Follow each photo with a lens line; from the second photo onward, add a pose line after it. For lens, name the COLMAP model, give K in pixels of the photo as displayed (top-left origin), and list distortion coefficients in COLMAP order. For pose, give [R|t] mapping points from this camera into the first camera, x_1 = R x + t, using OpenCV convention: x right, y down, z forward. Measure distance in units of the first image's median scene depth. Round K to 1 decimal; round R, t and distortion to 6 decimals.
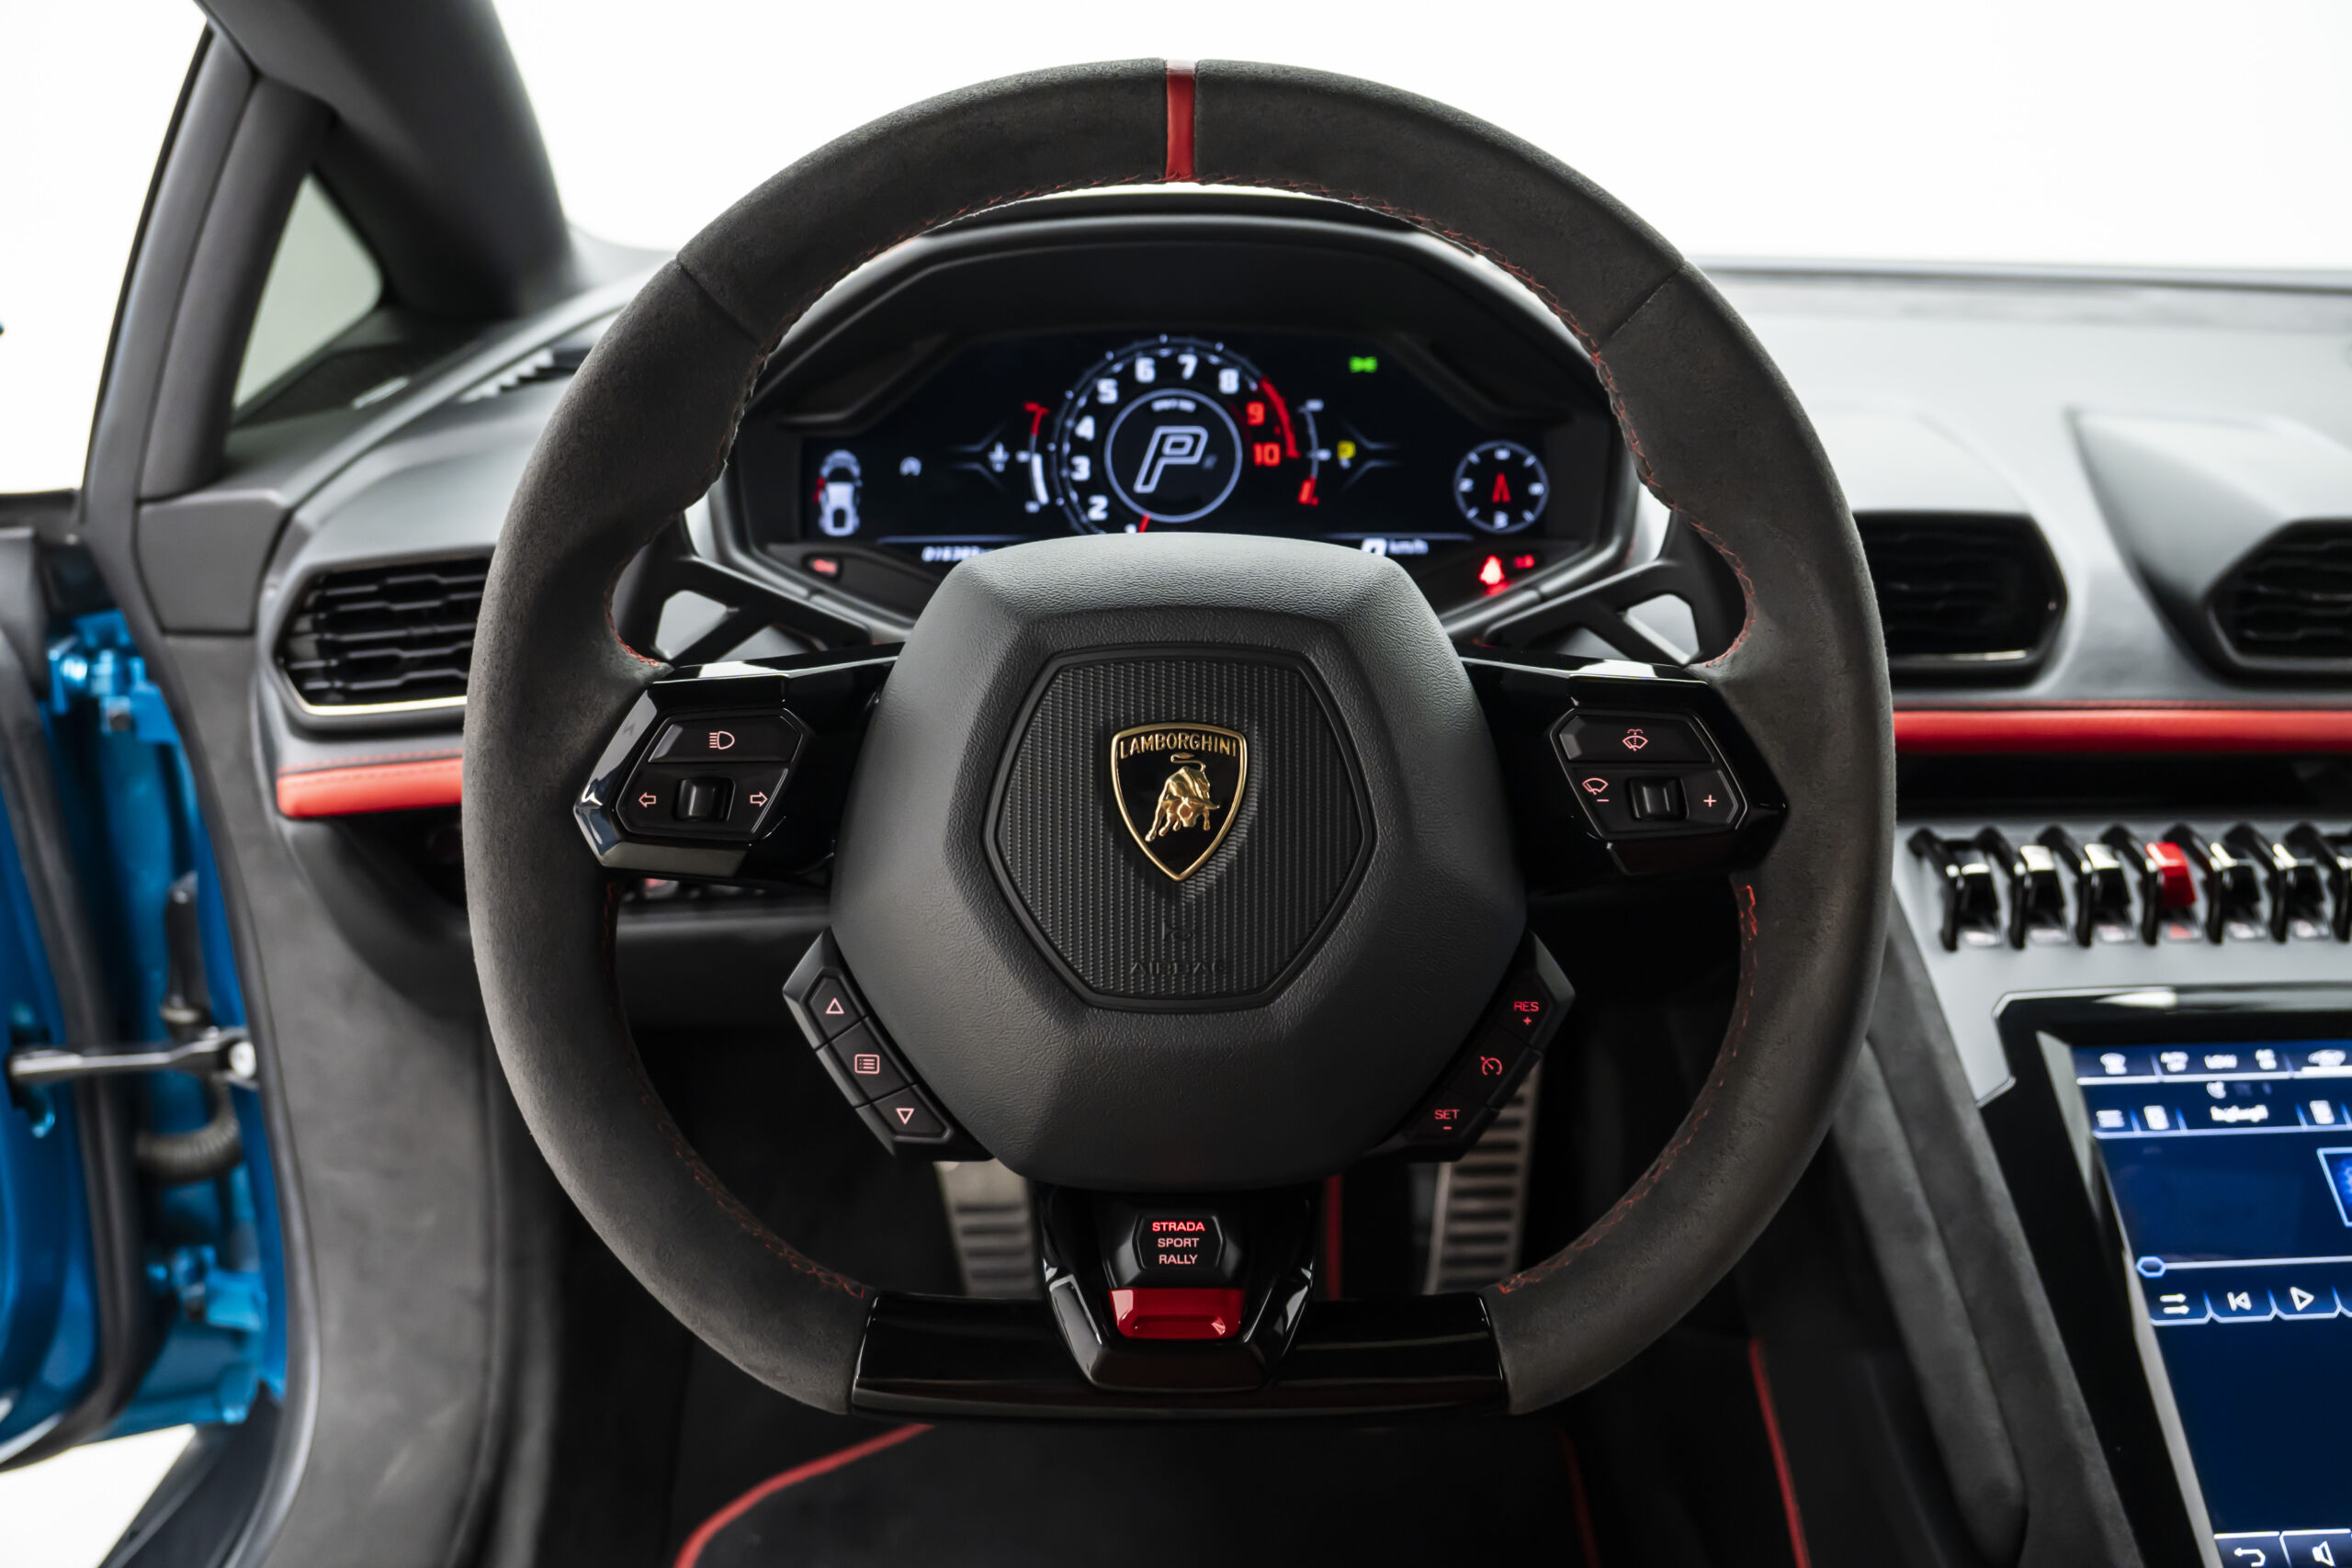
lens RADIAL K [[1905.6, 0, 1155.0], [0, 1905.6, 797.2], [0, 0, 1]] dist [-0.193858, 0.108230]
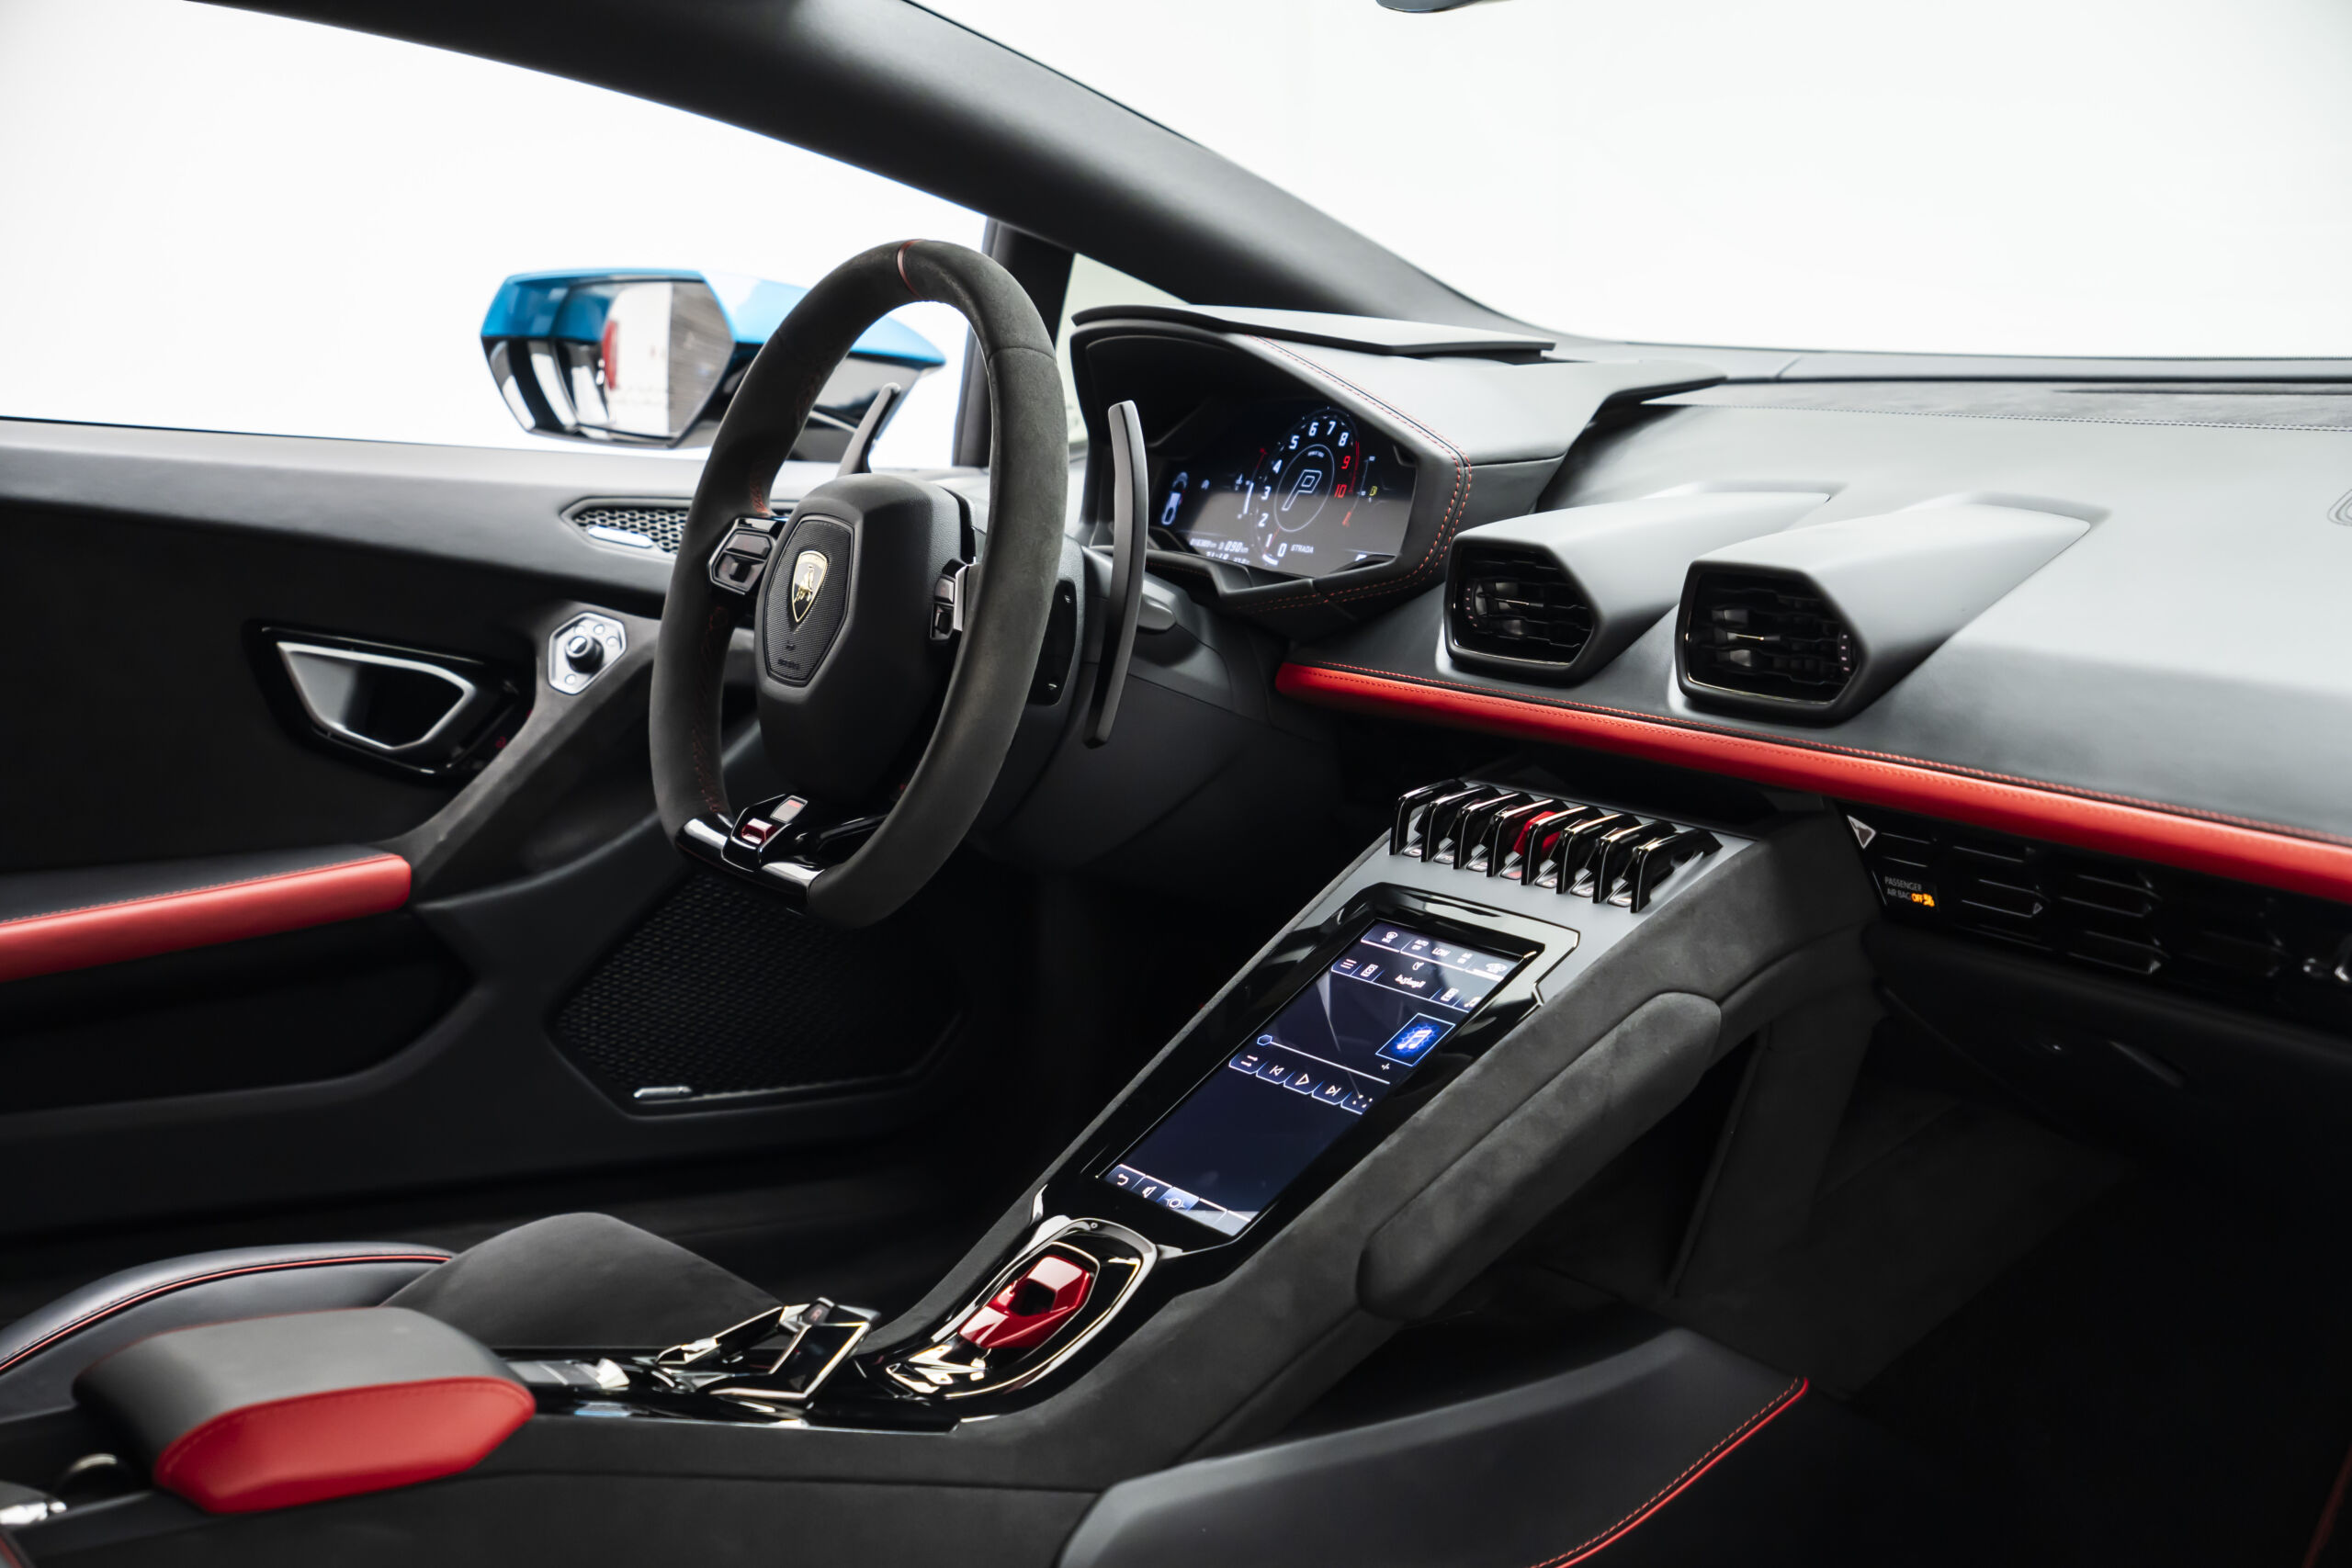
lens RADIAL K [[3362.6, 0, 1172.8], [0, 3362.6, 788.6], [0, 0, 1]] dist [-0.006320, 0.000000]
pose [[0.528506, 0.131798, -0.838636, 2.350177], [-0.269786, 0.962739, -0.018716, 0.124946], [0.804920, 0.236143, 0.544371, -0.454337]]
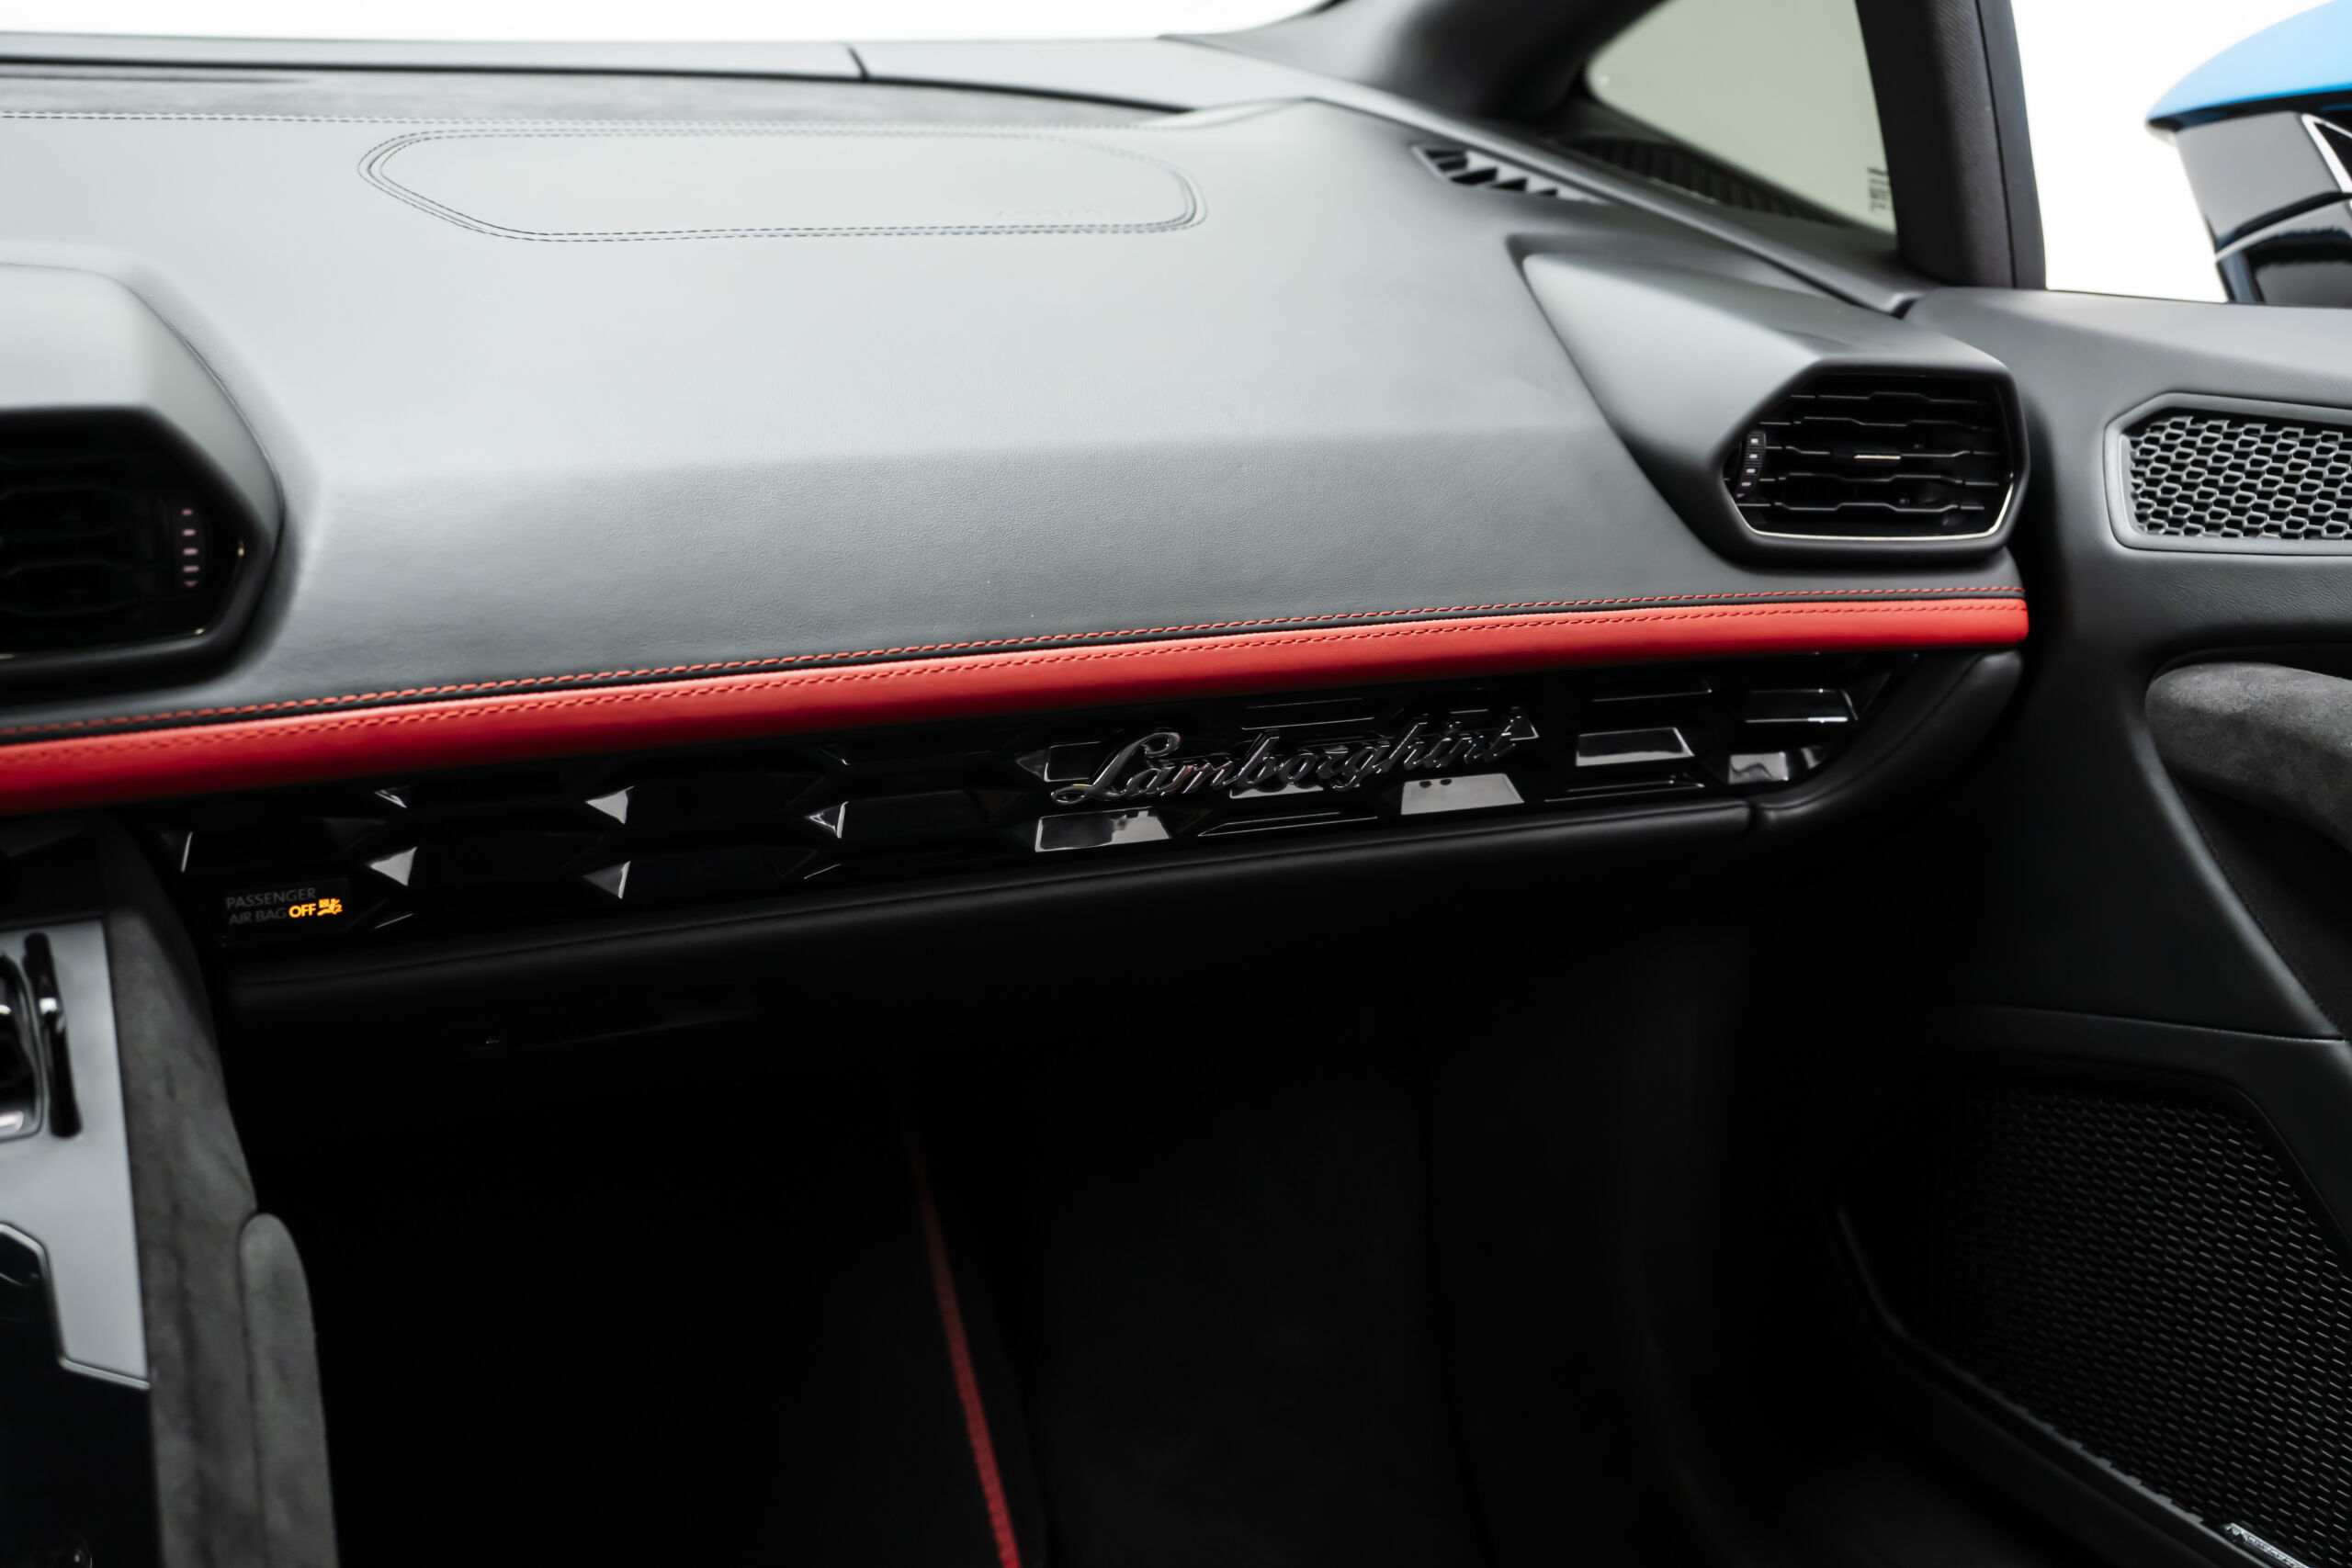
lens RADIAL K [[2418.4, 0, 1167.4], [0, 2418.4, 771.9], [0, 0, 1]] dist [-0.080011, 0.000000]
pose [[0.876974, -0.112484, 0.467187, 0.662510], [0.115653, 0.993046, 0.021996, -0.012460], [-0.466413, 0.034742, 0.883885, 0.136479]]
